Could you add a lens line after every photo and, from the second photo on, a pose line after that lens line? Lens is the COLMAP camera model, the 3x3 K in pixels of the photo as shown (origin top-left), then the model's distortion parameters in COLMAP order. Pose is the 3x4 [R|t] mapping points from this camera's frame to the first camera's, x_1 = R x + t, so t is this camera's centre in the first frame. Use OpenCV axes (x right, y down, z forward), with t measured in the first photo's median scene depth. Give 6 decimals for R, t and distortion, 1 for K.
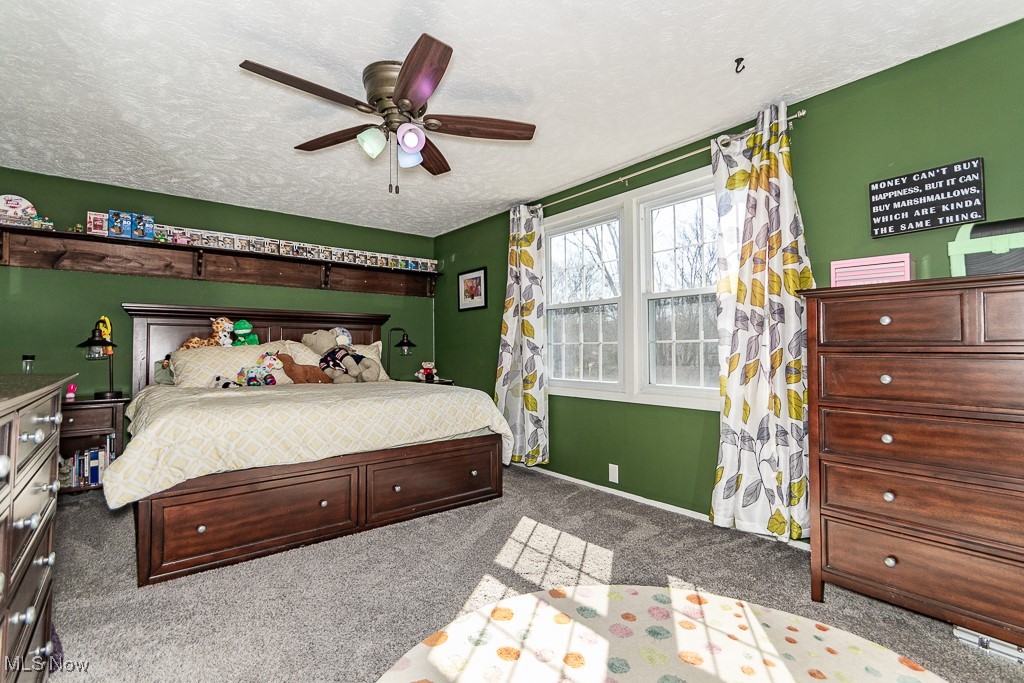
lens RADIAL K [[472.9, 0, 511.2], [0, 472.9, 335.0], [0, 0, 1]] dist [0.017646, -0.000307]
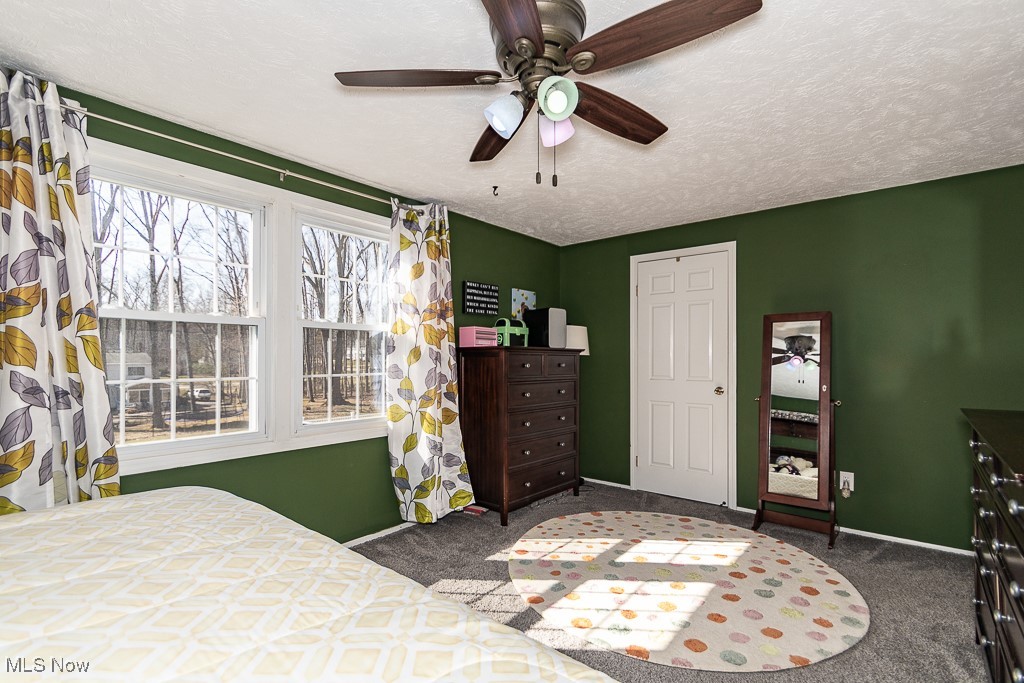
lens RADIAL K [[472.9, 0, 498.1], [0, 472.9, 369.3], [0, 0, 1]] dist [0.017646, -0.000307]
pose [[-0.170889, -0.009978, 0.985240, -0.998633], [-0.018060, 0.999812, 0.006993, -0.019977], [-0.985125, -0.016599, -0.171037, 1.276958]]
